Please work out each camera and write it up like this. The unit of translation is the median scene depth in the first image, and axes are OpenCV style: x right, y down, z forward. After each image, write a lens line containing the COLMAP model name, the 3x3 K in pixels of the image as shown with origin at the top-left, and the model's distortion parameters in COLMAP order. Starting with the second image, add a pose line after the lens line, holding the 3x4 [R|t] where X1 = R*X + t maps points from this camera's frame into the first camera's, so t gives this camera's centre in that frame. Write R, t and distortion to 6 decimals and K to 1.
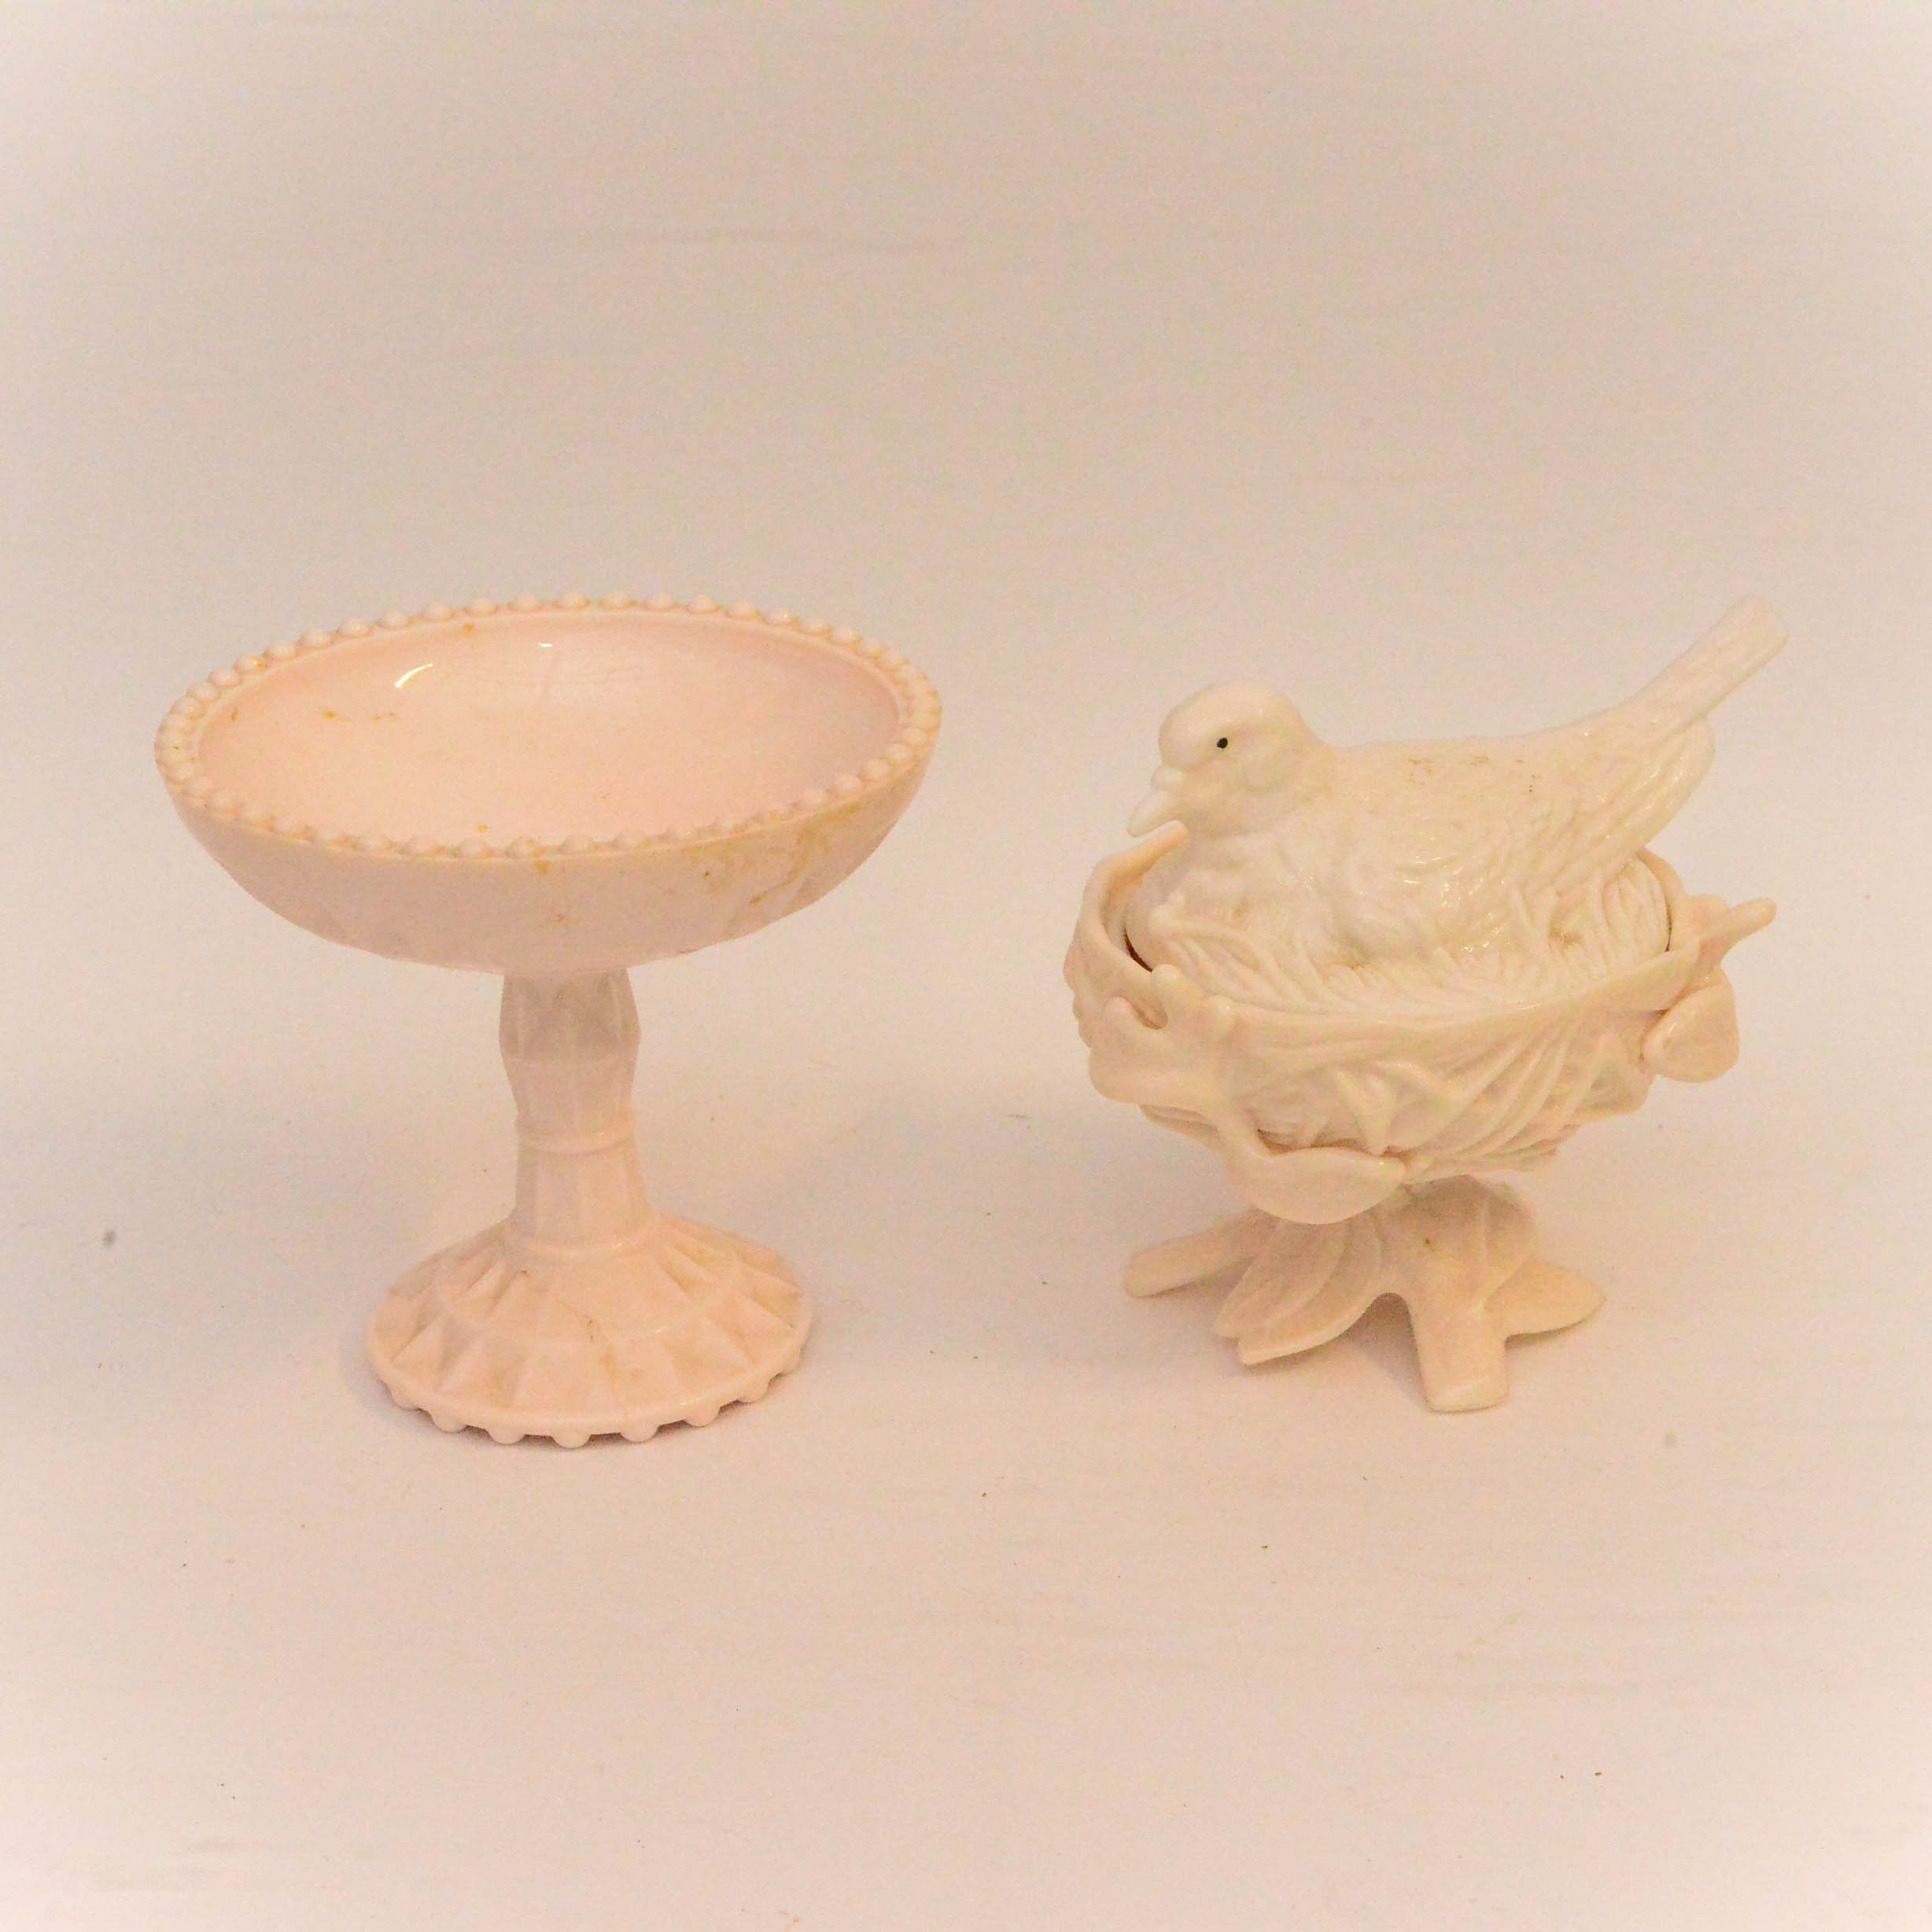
lens RADIAL K [[4509.2, 0, 976.4], [0, 4509.2, 979.8], [0, 0, 1]] dist [0.059514, 0.000000]
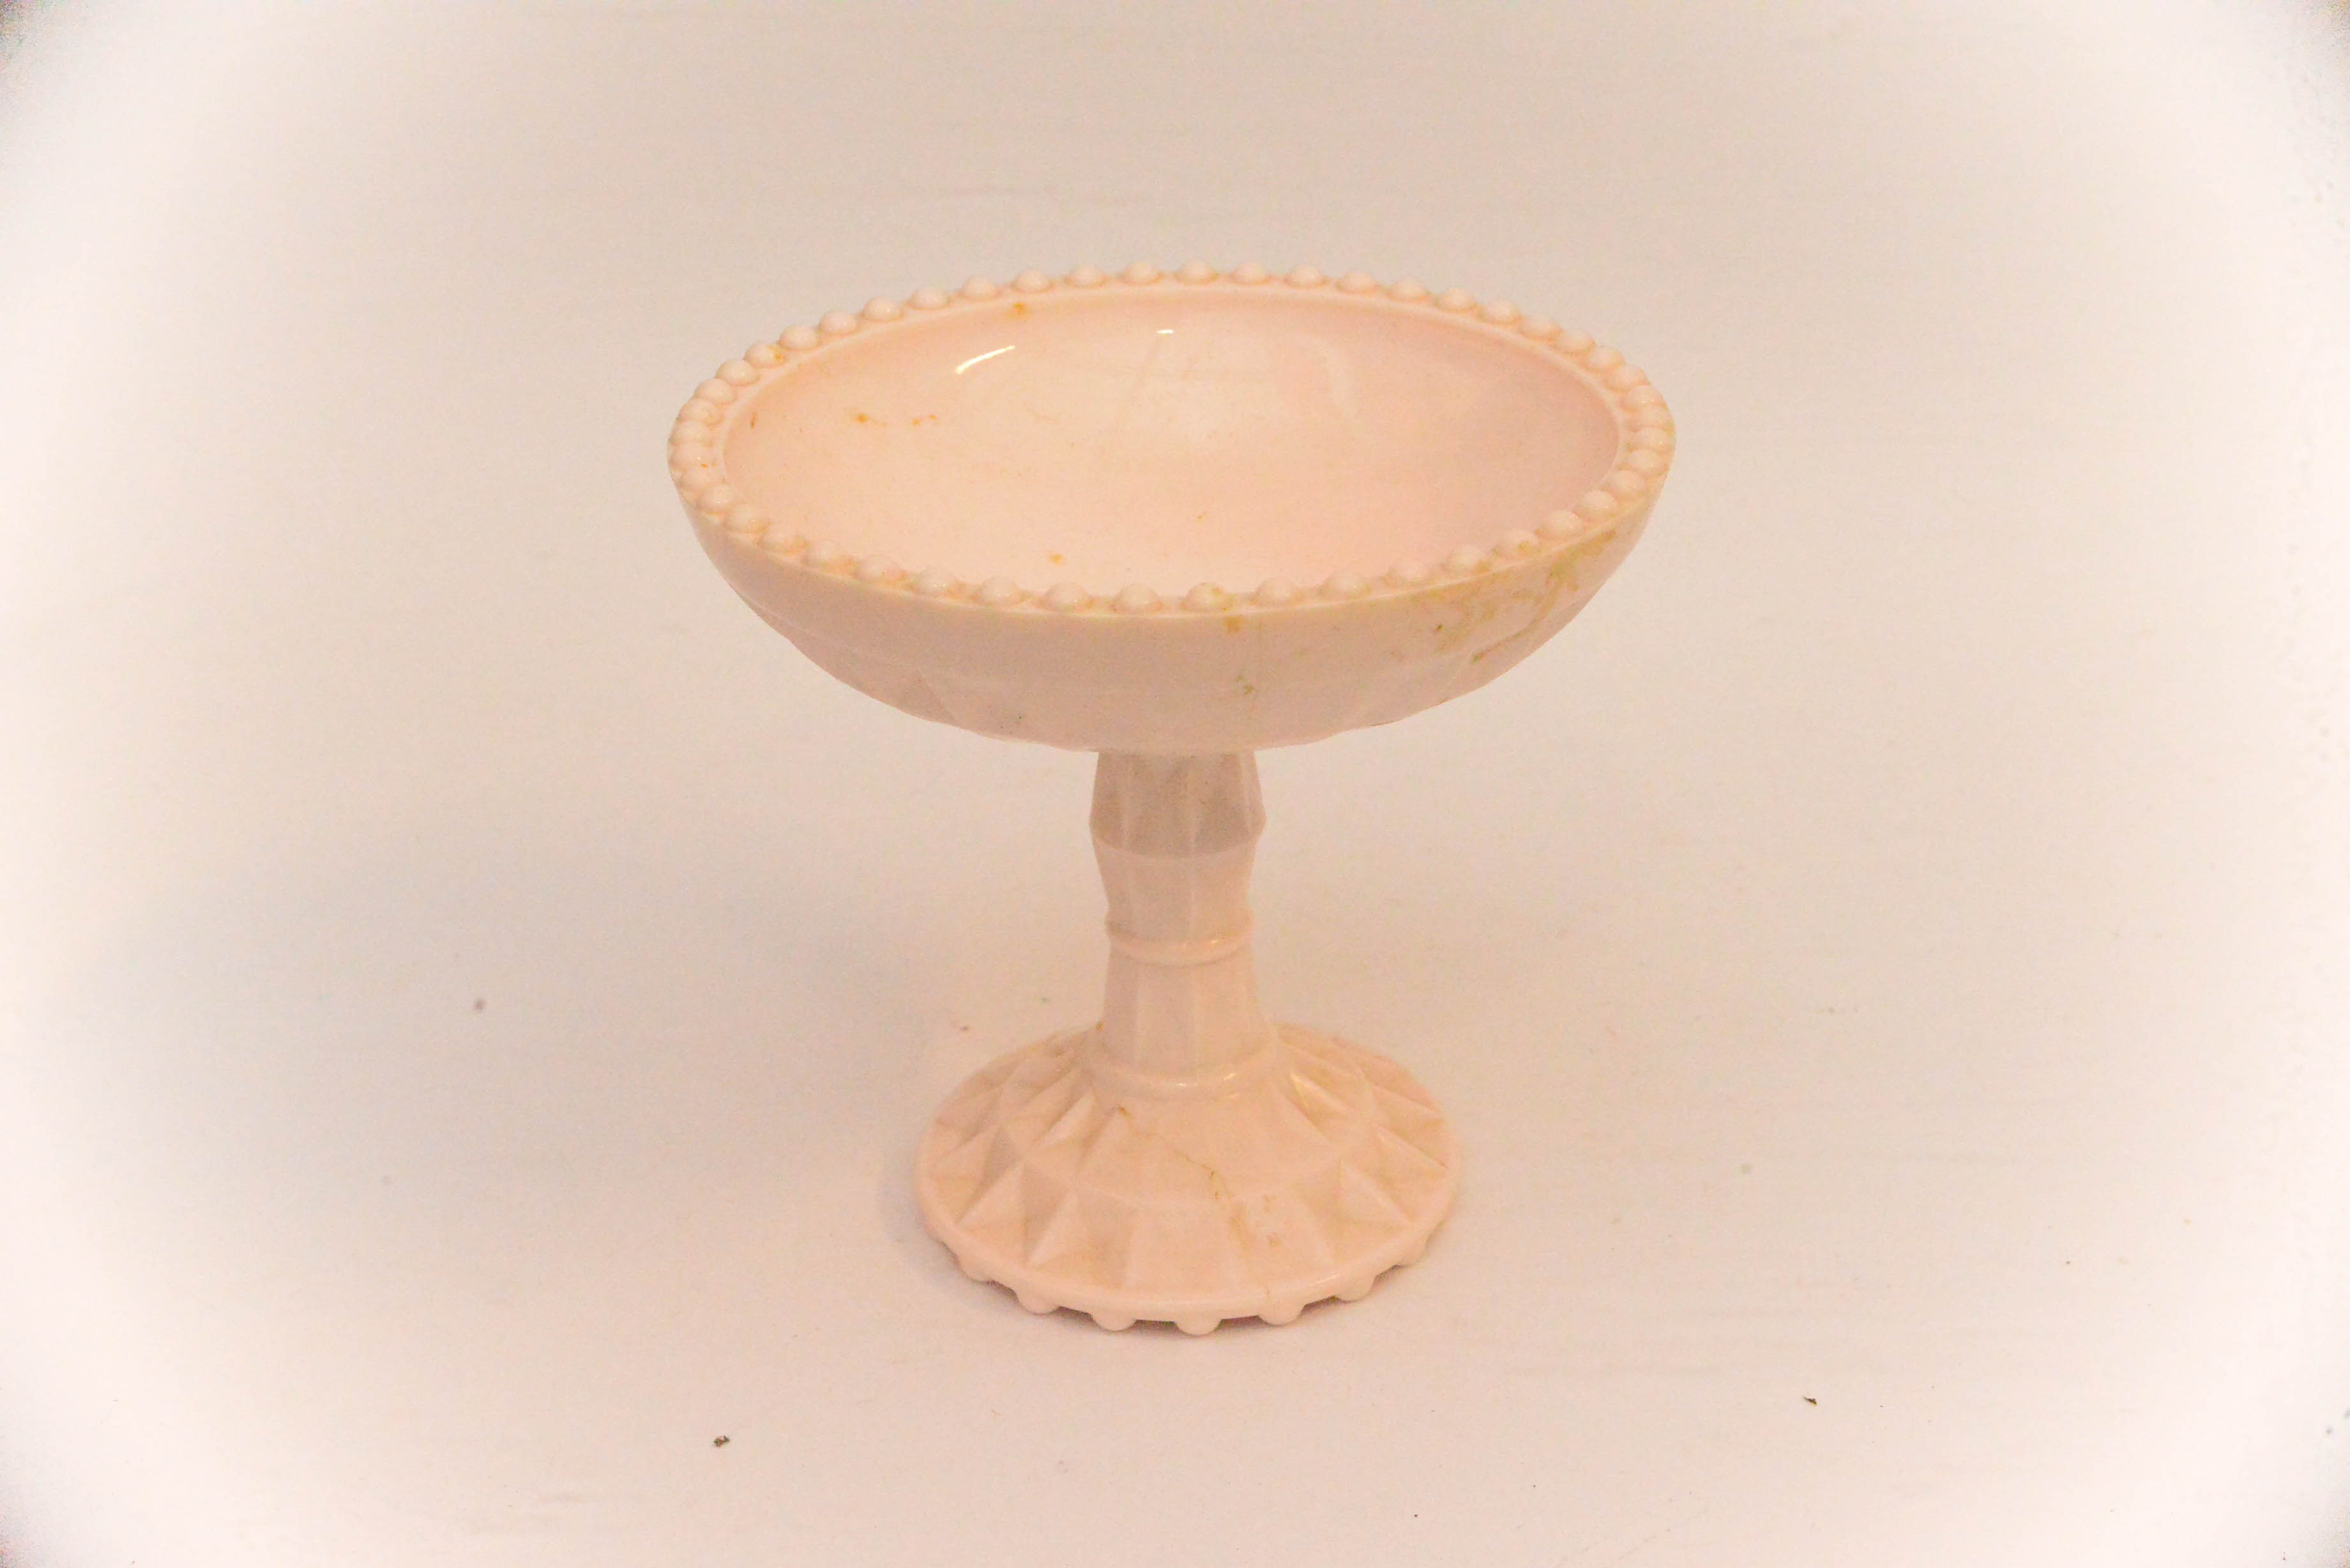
lens RADIAL K [[3622.8, 0, 1179.8], [0, 3622.8, 779.0], [0, 0, 1]] dist [0.149479, 0.000000]
pose [[0.998857, -0.015858, 0.045097, -0.119634], [0.013709, 0.998774, 0.047566, -0.025208], [-0.045796, -0.046894, 0.997850, 0.360036]]
